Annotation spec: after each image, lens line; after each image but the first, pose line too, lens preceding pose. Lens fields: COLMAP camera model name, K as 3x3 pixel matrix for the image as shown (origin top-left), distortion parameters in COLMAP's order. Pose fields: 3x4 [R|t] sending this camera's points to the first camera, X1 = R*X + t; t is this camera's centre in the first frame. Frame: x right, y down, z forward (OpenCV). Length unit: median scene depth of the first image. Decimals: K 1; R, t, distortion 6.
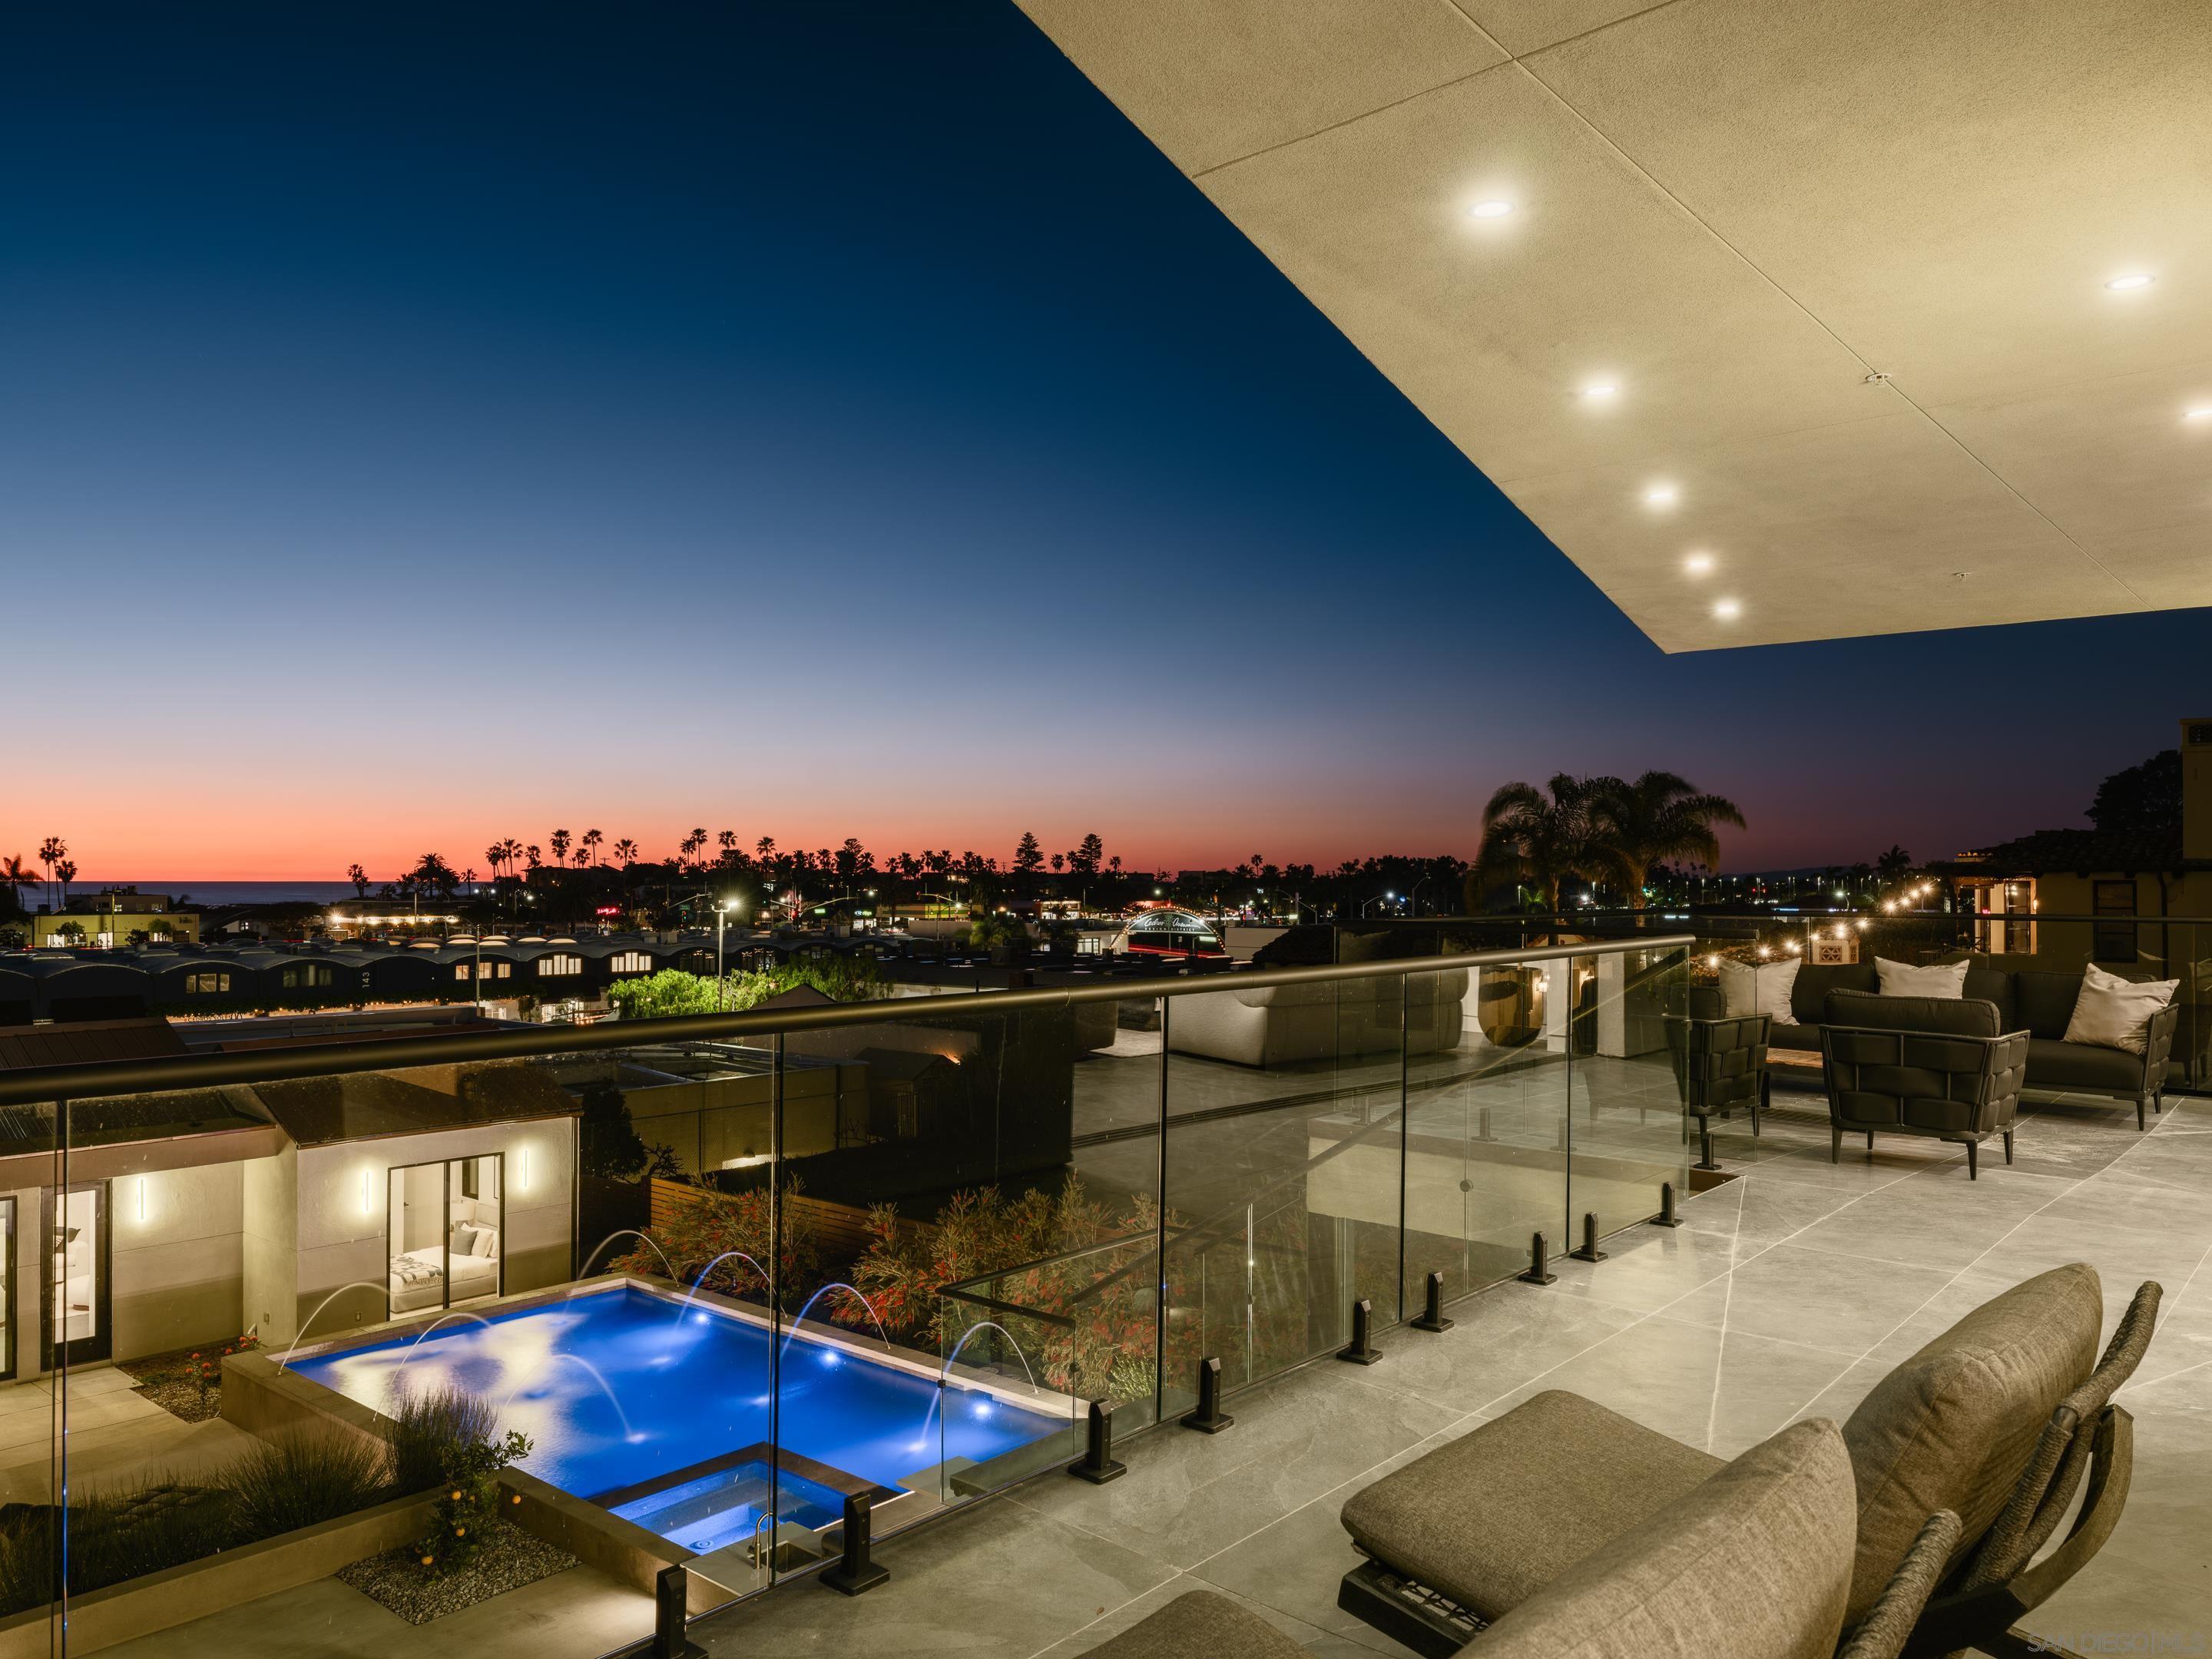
lens RADIAL K [[1541.5, 0, 1106.0], [0, 1541.5, 829.5], [0, 0, 1]] dist [0.006742, 0.002183]
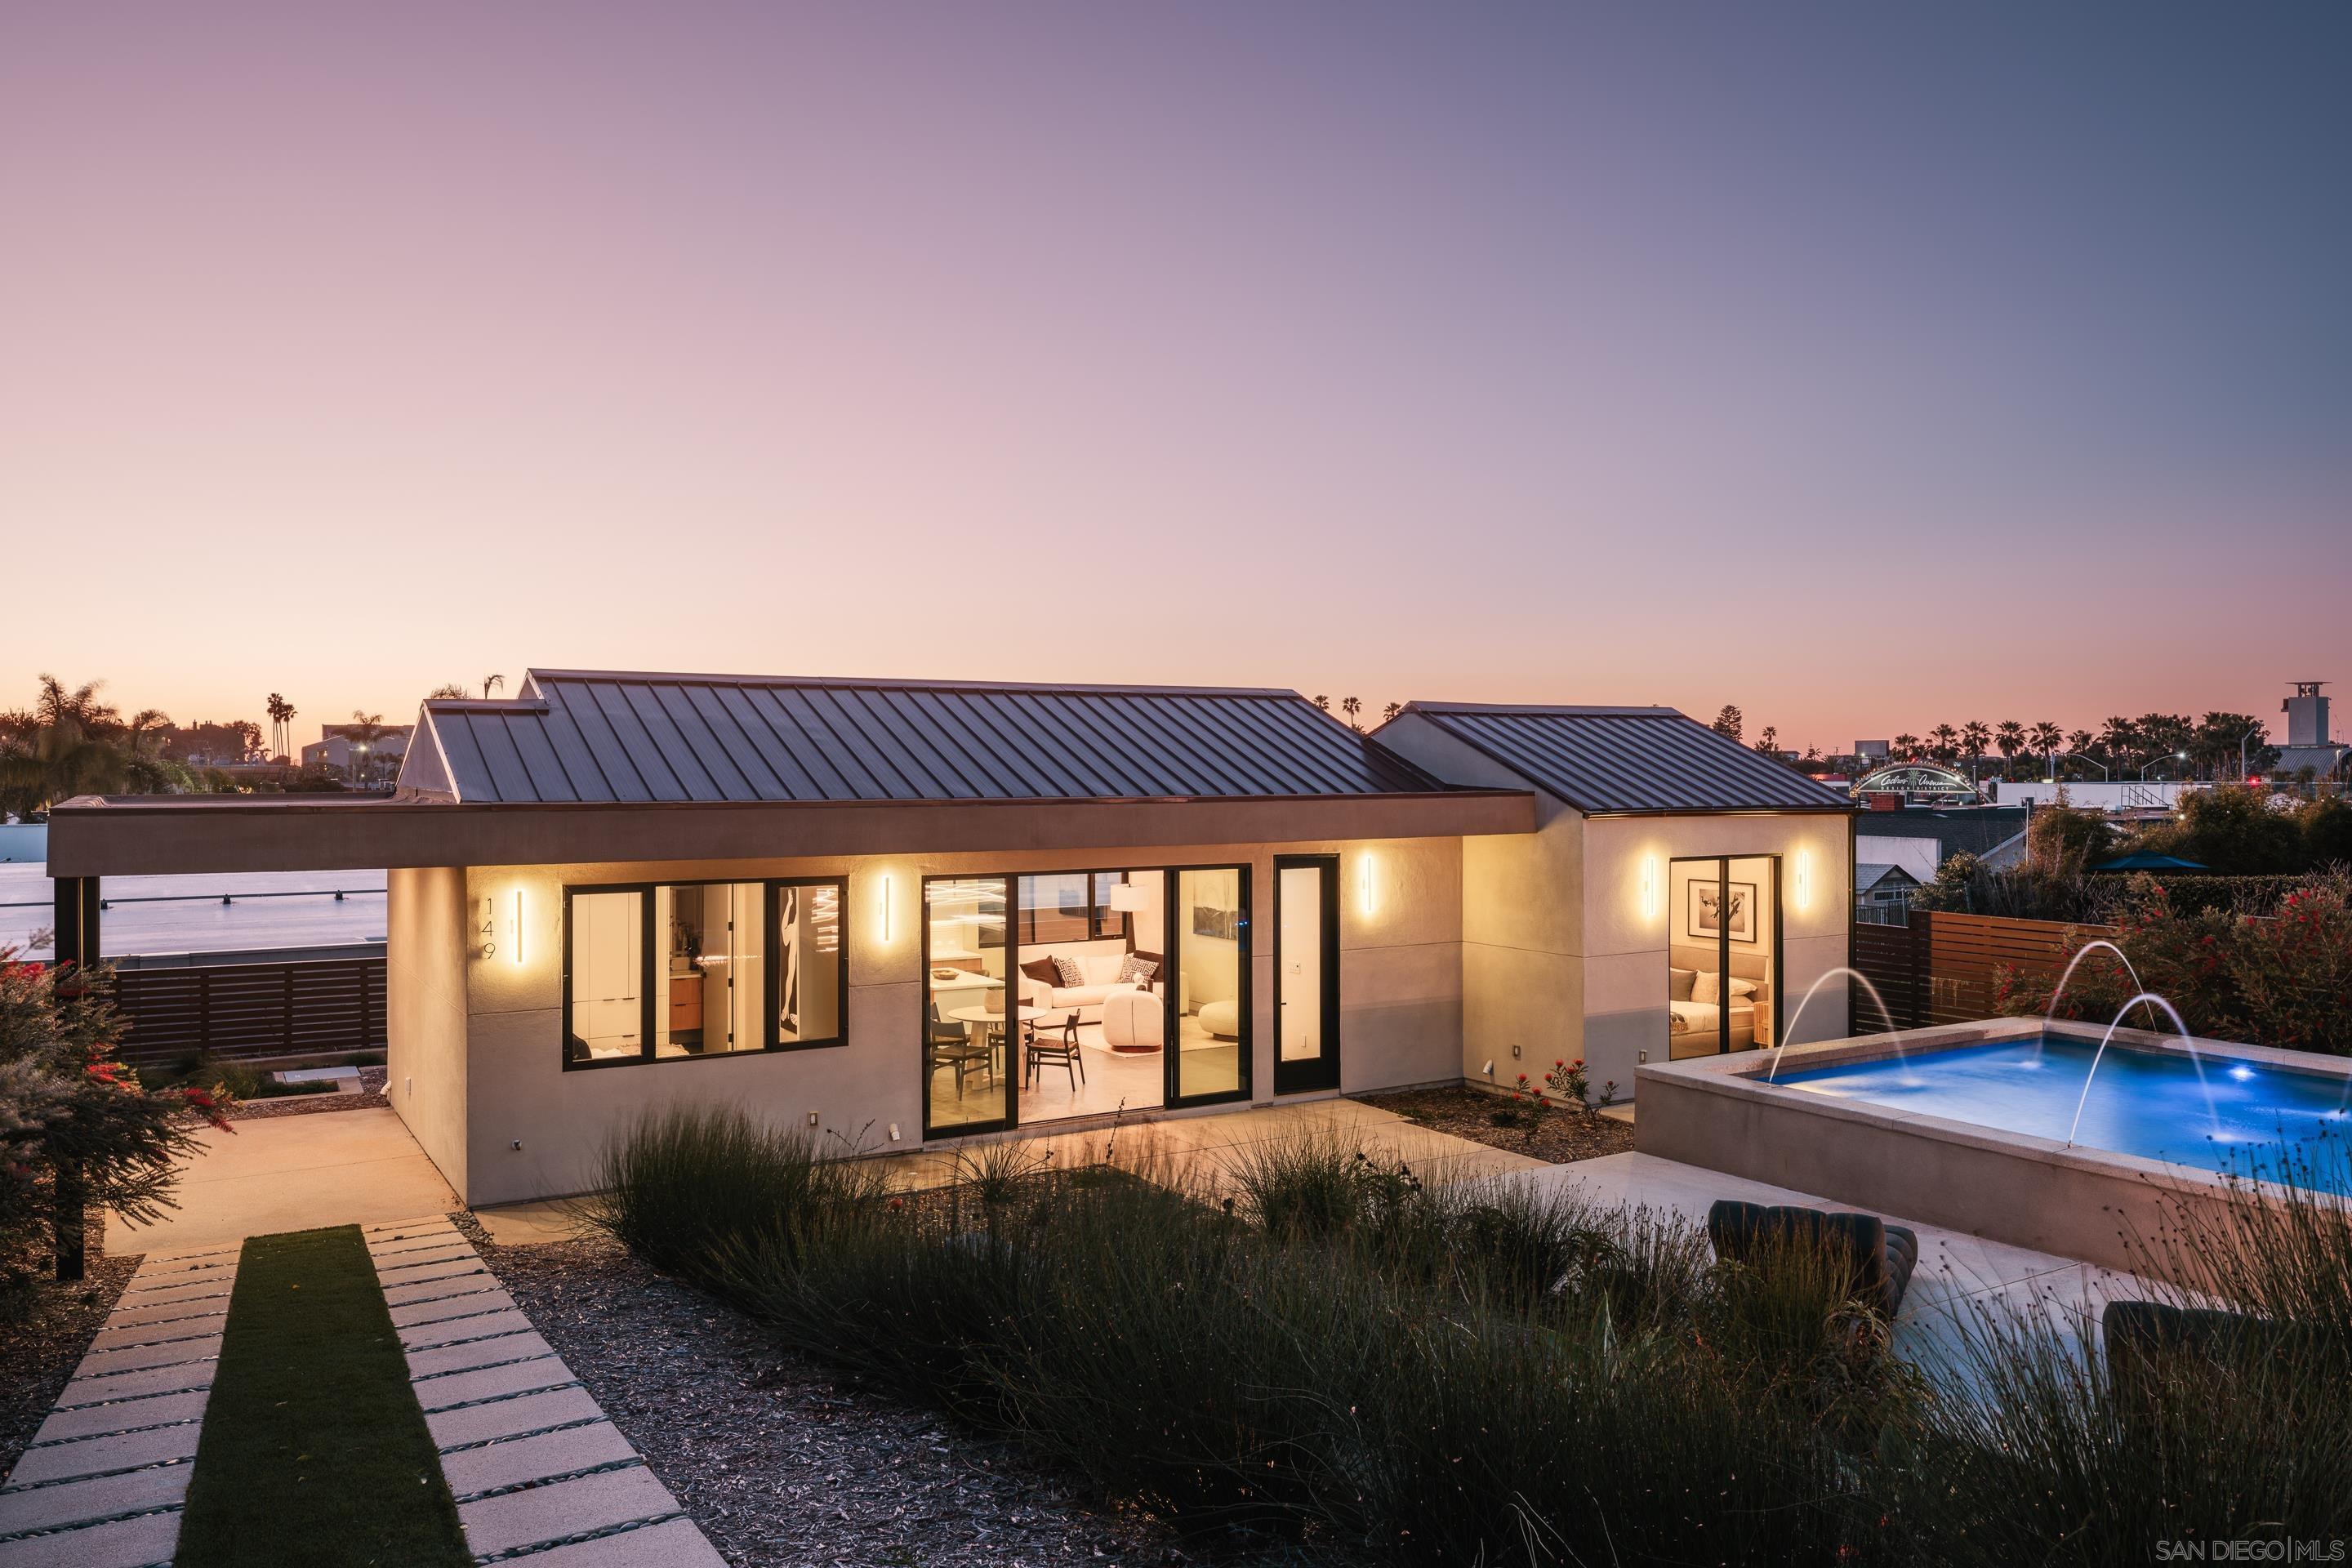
lens RADIAL K [[1643.5, 0, 1176.0], [0, 1643.5, 784.0], [0, 0, 1]] dist [0.002814, -0.000059]
pose [[0.956465, -0.002031, -0.291841, -0.471348], [0.012001, 0.999404, 0.032377, 0.160607], [0.291601, -0.034470, 0.955919, 0.200574]]
